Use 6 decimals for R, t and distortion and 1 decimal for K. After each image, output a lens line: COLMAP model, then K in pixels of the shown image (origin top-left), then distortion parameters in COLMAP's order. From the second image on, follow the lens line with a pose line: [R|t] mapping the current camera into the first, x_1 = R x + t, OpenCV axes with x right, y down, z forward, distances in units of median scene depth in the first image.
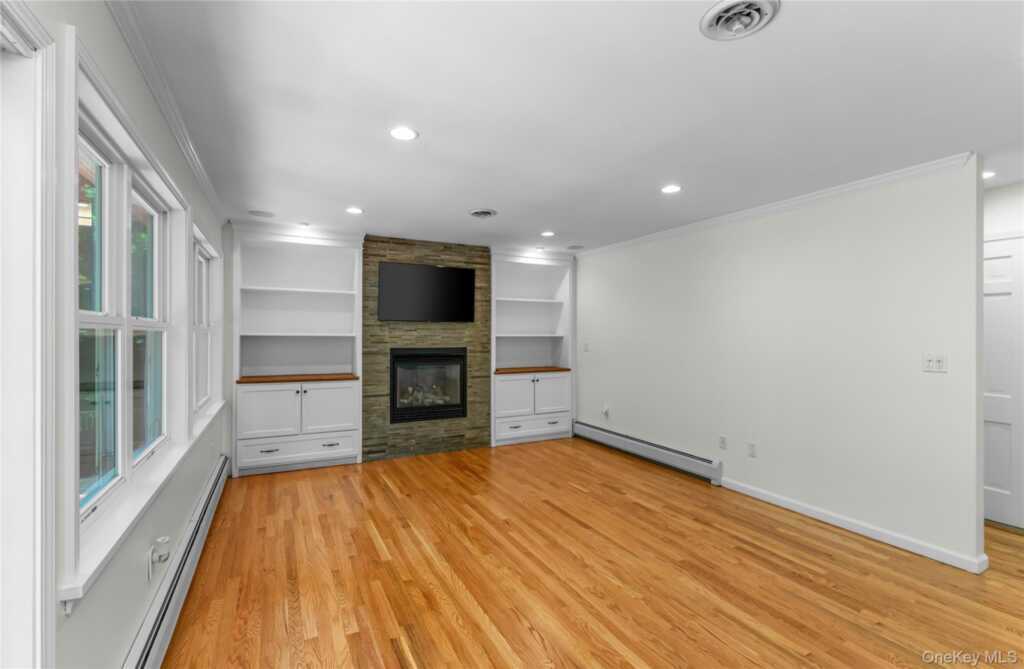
lens RADIAL K [[454.5, 0, 508.6], [0, 454.5, 334.2], [0, 0, 1]] dist [0.002084, 0.000788]
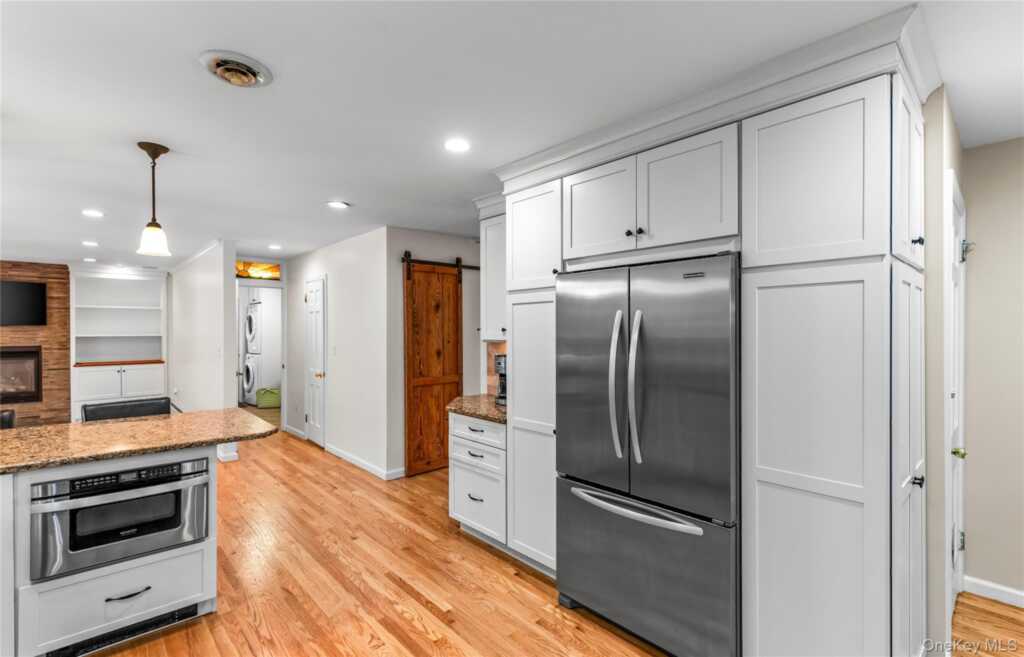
lens RADIAL K [[454.5, 0, 505.6], [0, 454.5, 332.1], [0, 0, 1]] dist [0.002084, 0.000788]
pose [[0.965968, -0.005717, 0.258600, 0.893423], [0.005300, 0.999983, 0.002312, -0.004573], [-0.258609, -0.000863, 0.965982, -0.586173]]
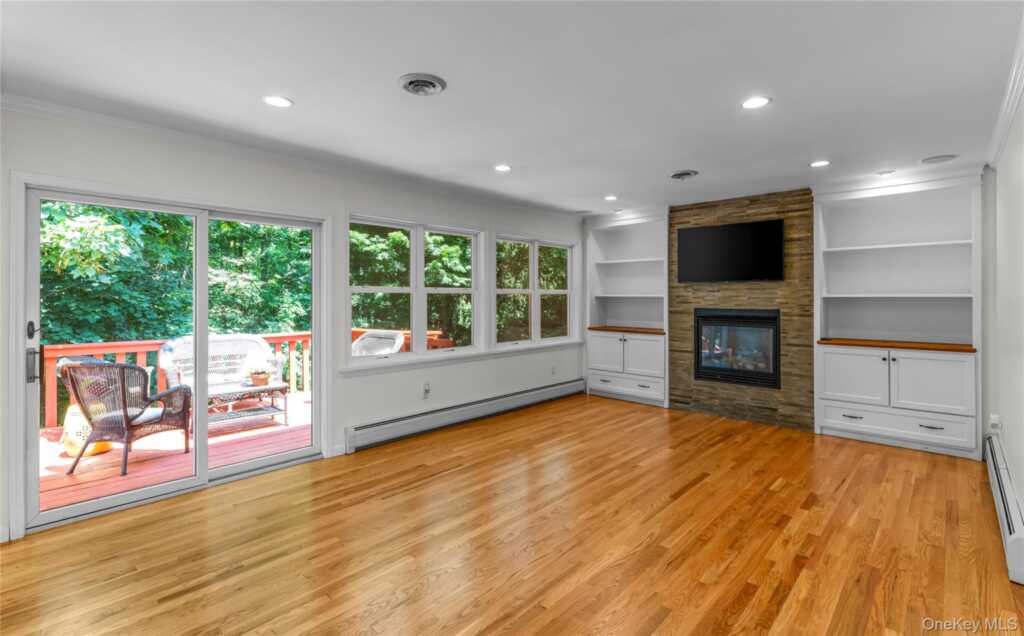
lens RADIAL K [[472.5, 0, 511.3], [0, 472.5, 296.7], [0, 0, 1]] dist [0.001555, 0.000137]
pose [[0.335827, -0.002631, -0.941920, 0.648427], [0.001585, 0.999996, -0.002228, 0.006034], [0.941922, -0.000745, 0.335830, 0.230840]]
